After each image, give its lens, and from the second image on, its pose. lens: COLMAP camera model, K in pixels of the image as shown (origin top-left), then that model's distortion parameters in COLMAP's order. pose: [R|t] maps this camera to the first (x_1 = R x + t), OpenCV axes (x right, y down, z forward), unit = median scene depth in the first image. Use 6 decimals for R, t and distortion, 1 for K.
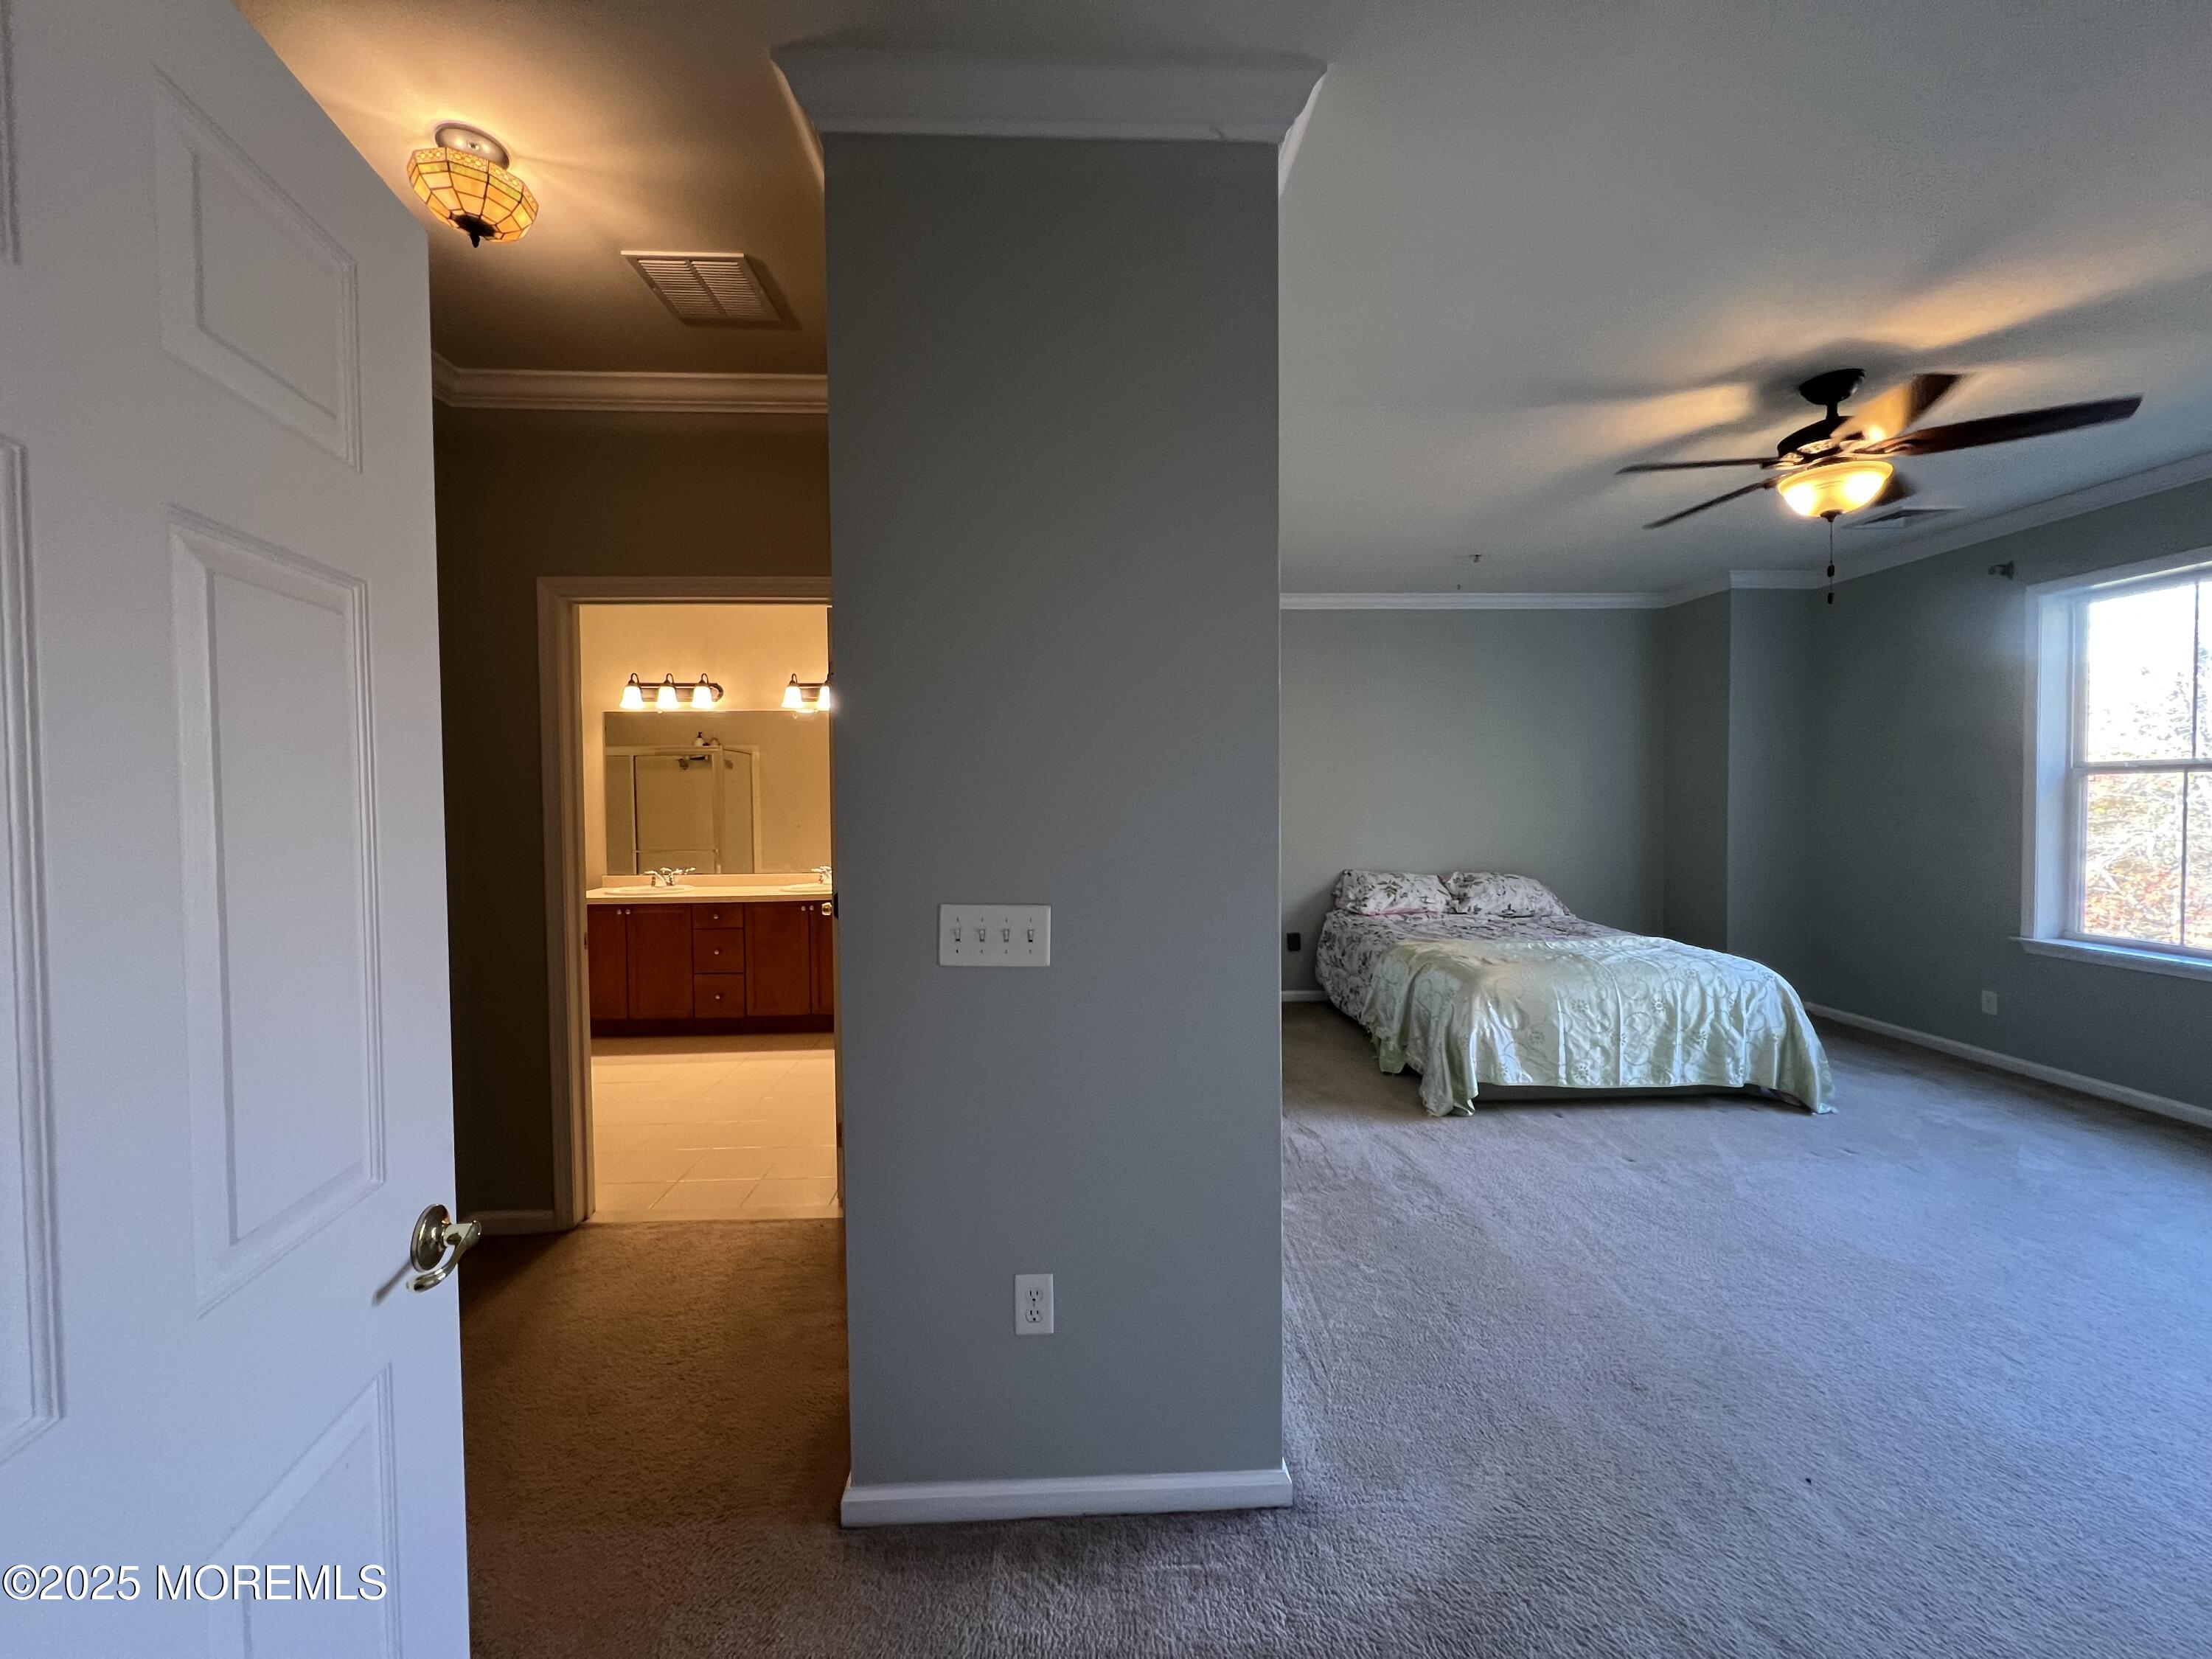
lens RADIAL K [[882.0, 0, 1098.9], [0, 882.0, 830.5], [0, 0, 1]] dist [-0.000684, 0.000283]
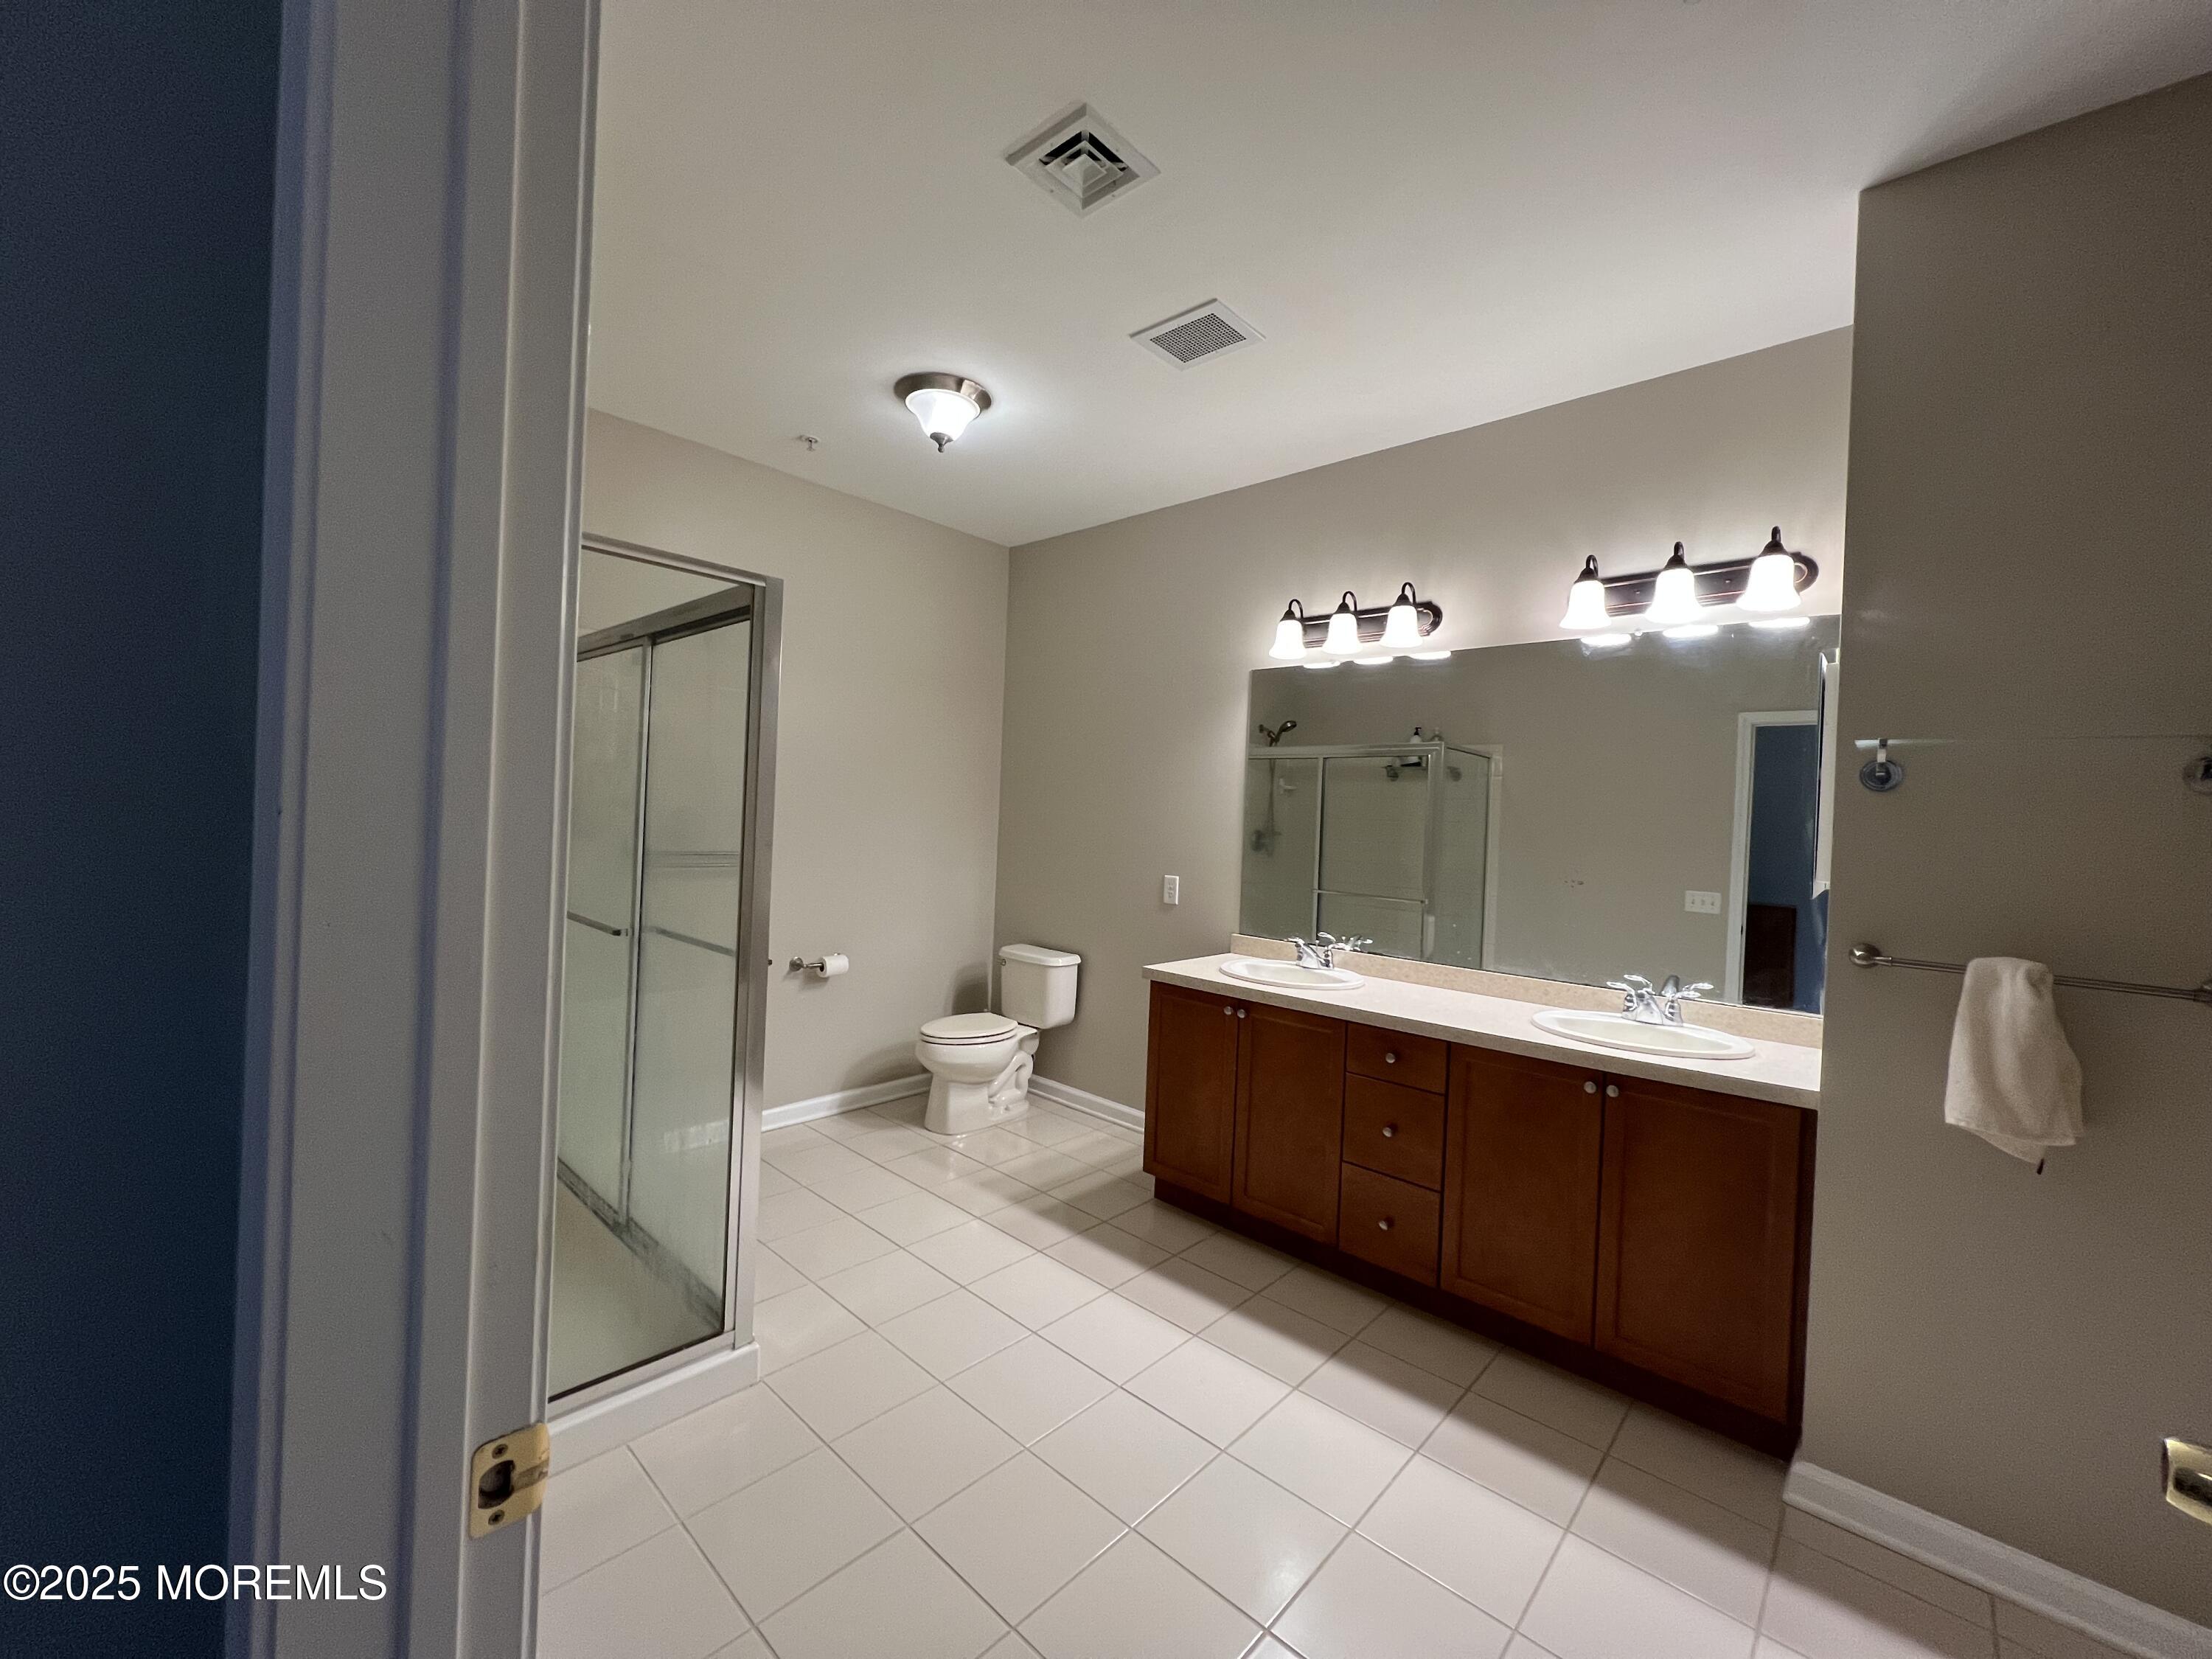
lens RADIAL K [[882.0, 0, 1093.1], [0, 882.0, 824.9], [0, 0, 1]] dist [-0.000684, 0.000283]
pose [[0.697145, 0.042238, -0.715685, -0.190326], [-0.072727, 0.997280, -0.011986, -0.011513], [0.713232, 0.060406, 0.698320, 0.495095]]
